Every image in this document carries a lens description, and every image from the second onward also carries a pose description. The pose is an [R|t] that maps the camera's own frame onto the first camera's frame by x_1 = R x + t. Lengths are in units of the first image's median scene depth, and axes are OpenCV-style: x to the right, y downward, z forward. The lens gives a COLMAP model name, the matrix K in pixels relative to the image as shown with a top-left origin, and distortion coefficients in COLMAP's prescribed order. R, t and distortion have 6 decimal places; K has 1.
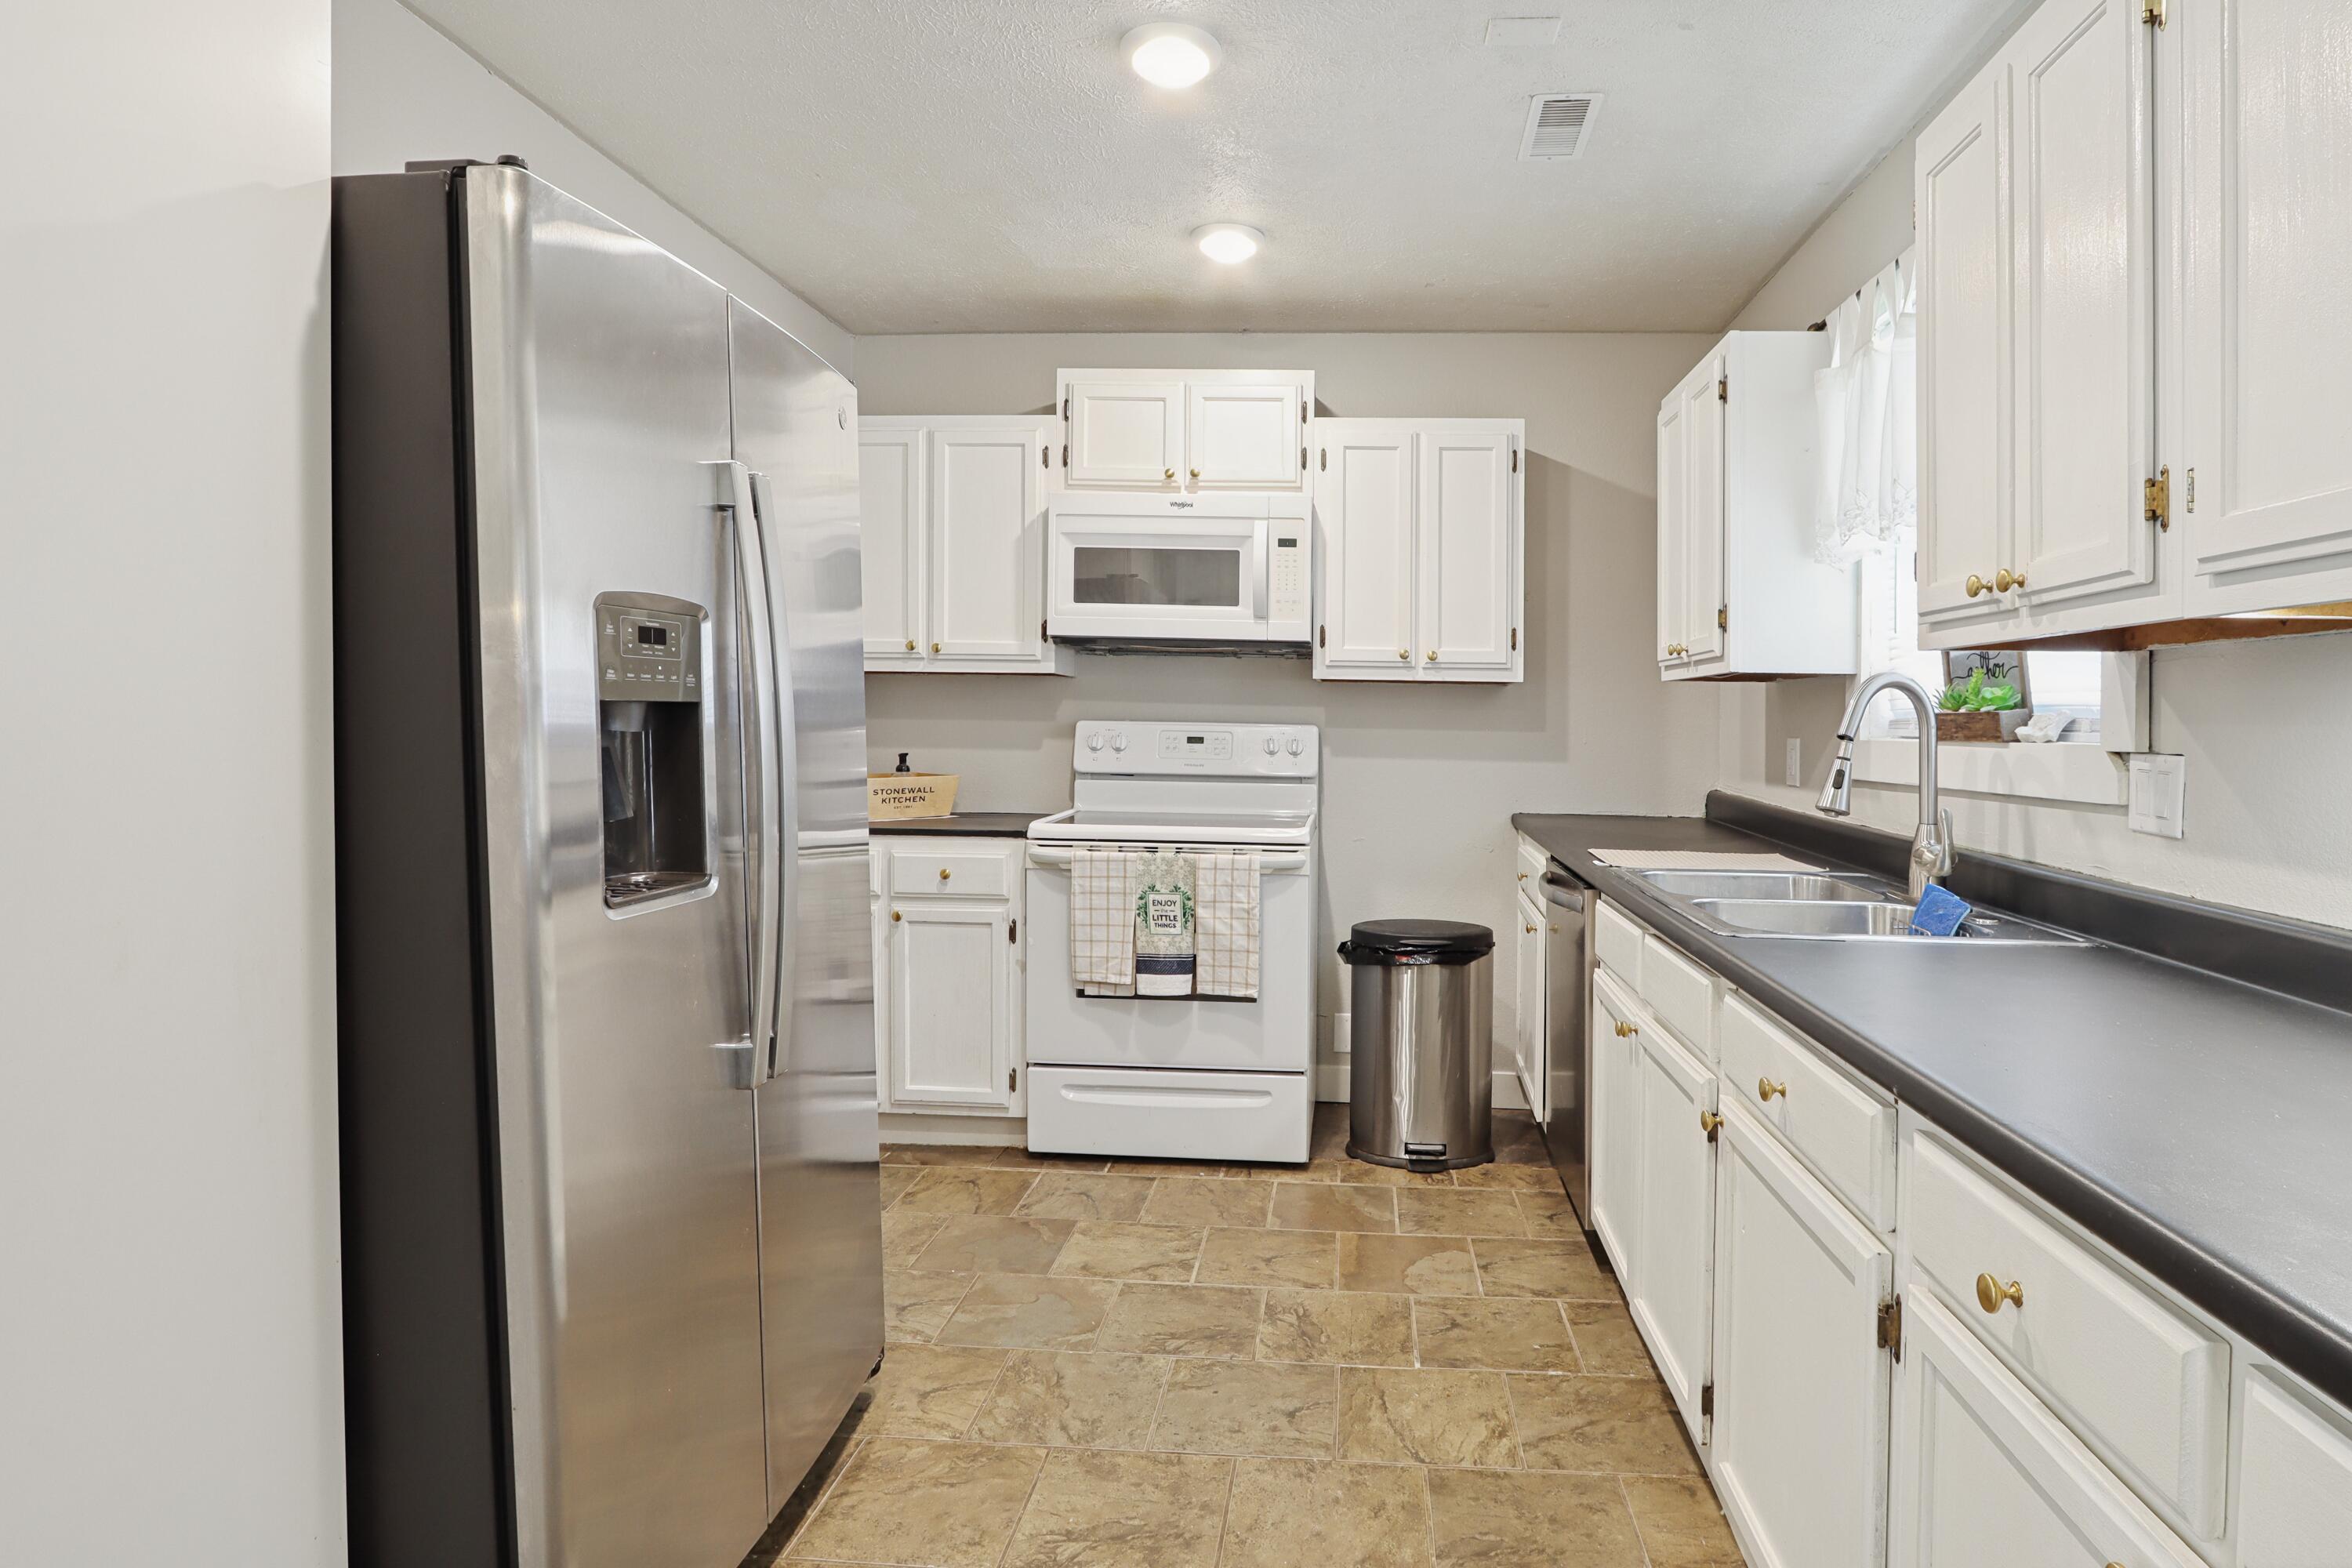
lens RADIAL K [[1232.3, 0, 1300.9], [0, 1232.3, 703.2], [0, 0, 1]] dist [-0.022715, 0.000029]
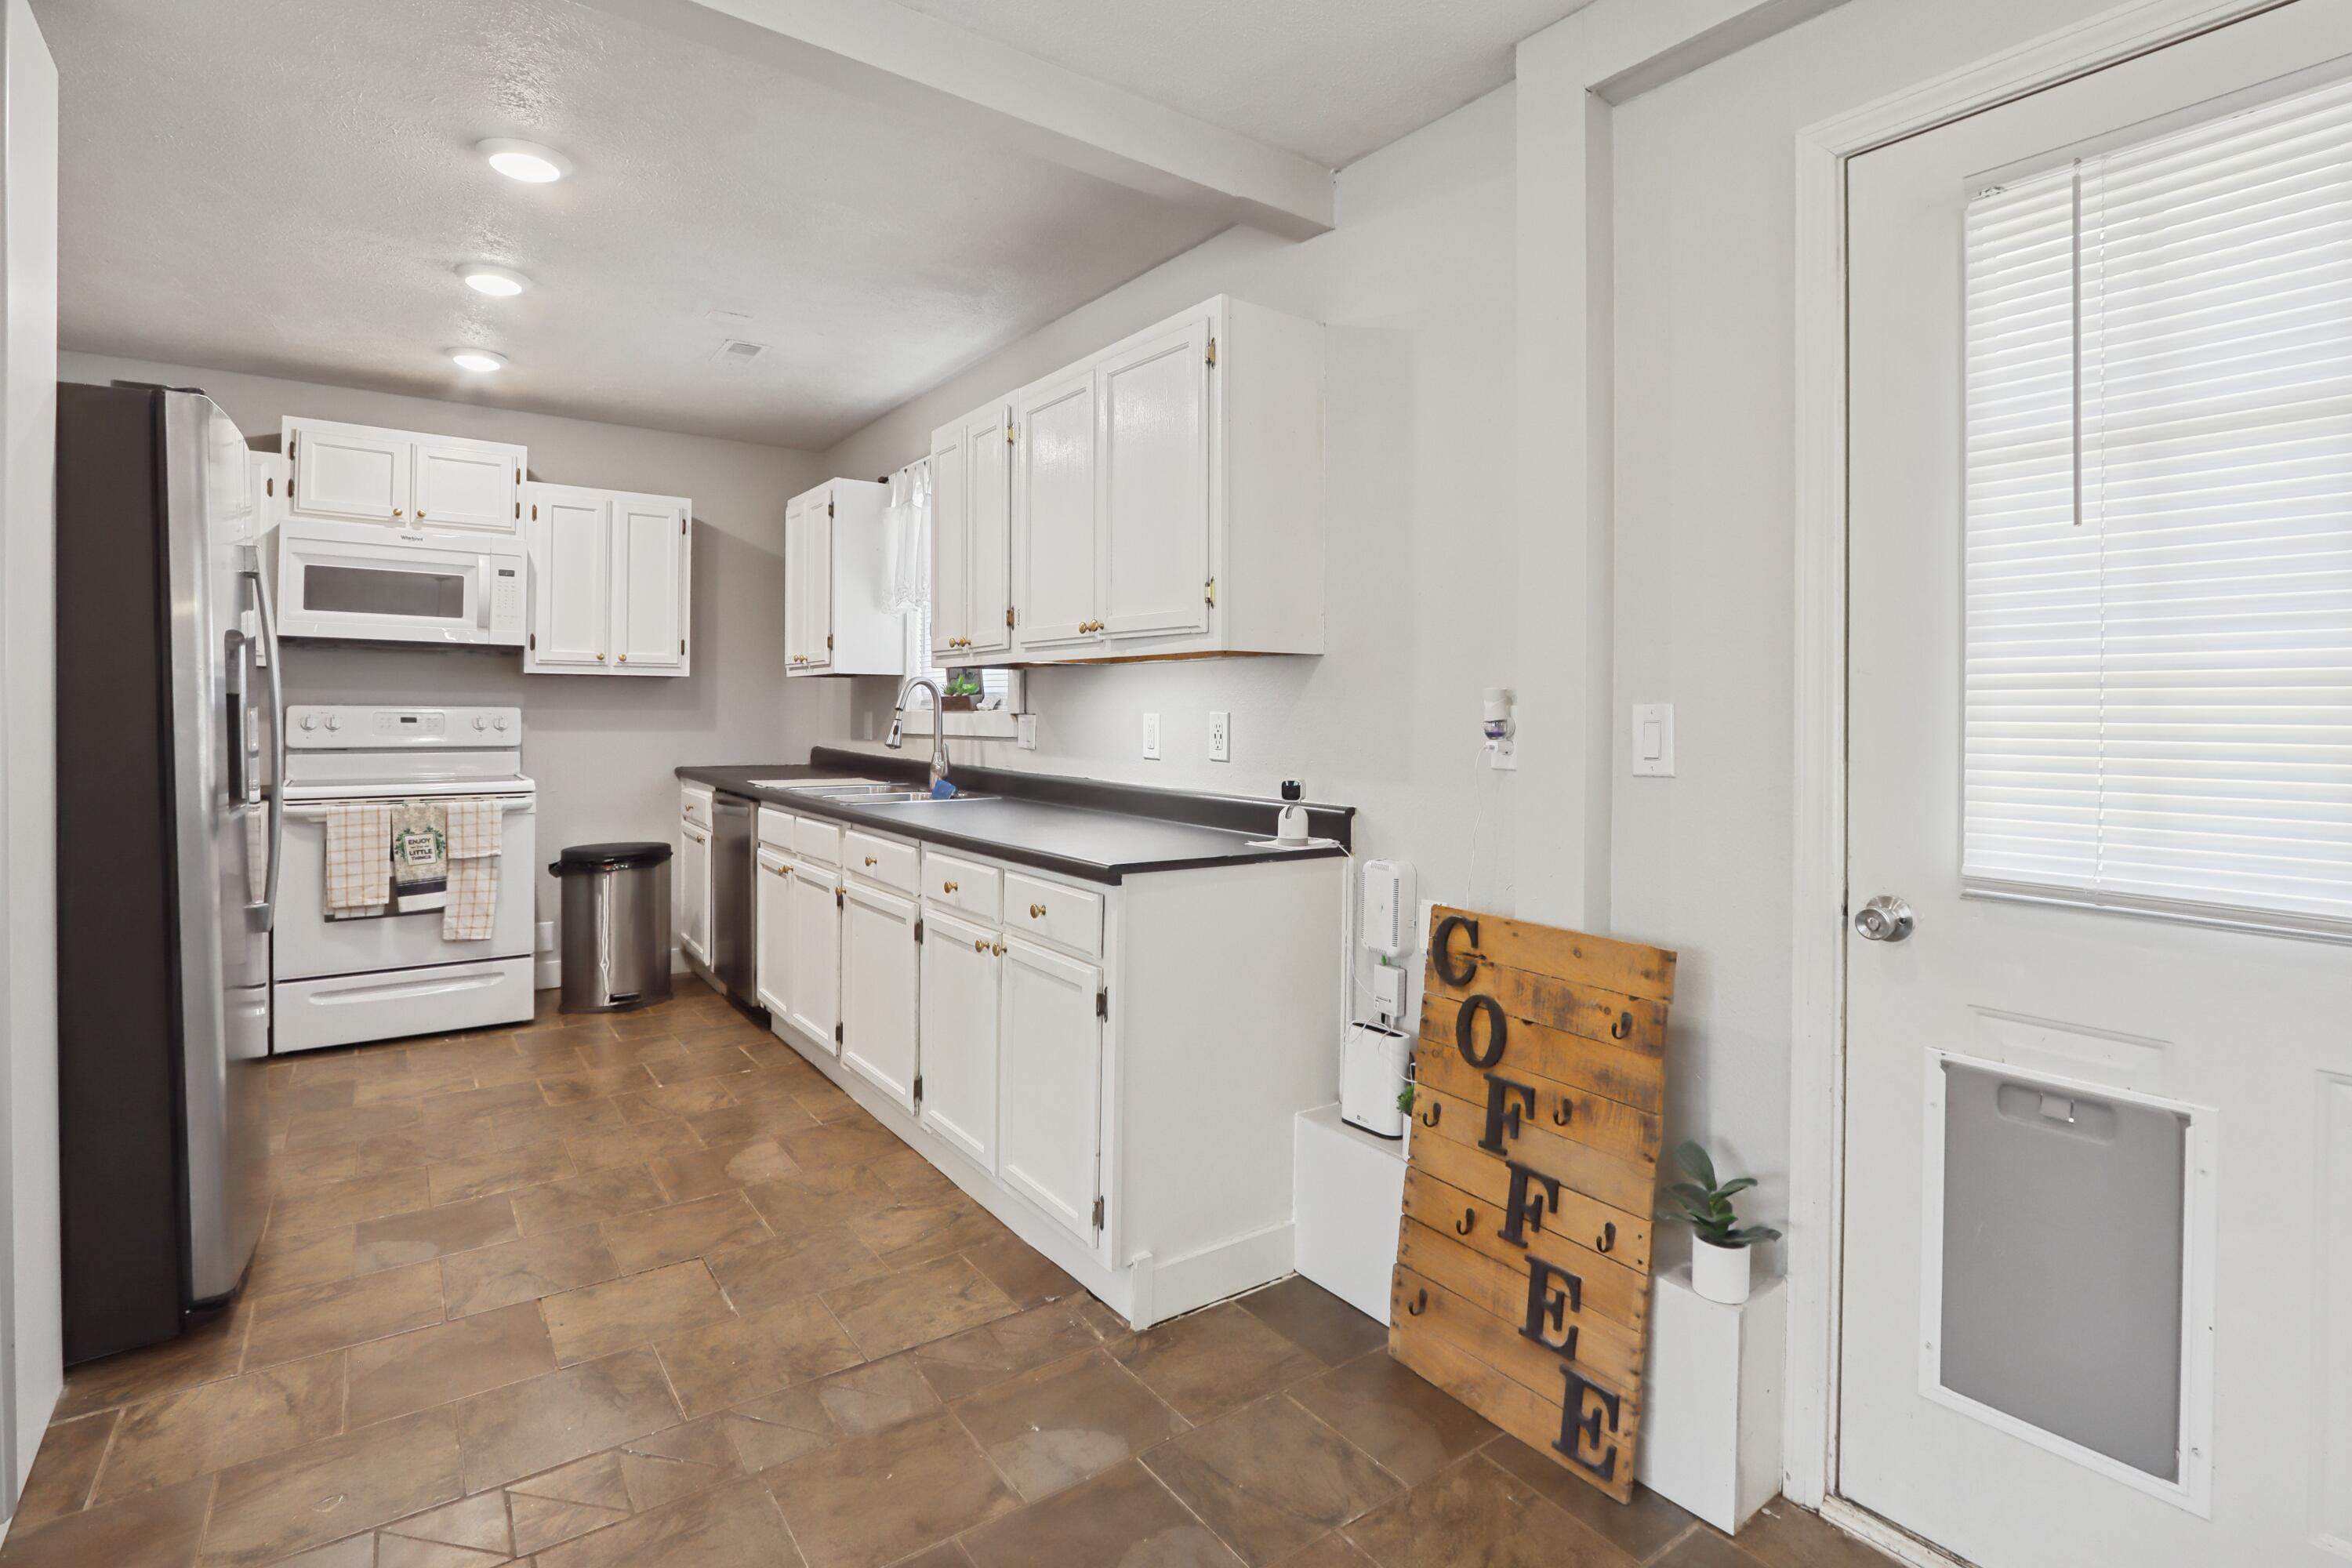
lens RADIAL K [[1102.5, 0, 1226.1], [0, 1102.5, 709.4], [0, 0, 1]] dist [-0.022701, 0.004265]
pose [[0.757856, -0.011294, 0.652324, -0.249557], [-0.002173, 0.999801, 0.019835, -0.006752], [-0.652419, -0.016450, 0.757680, -0.547449]]
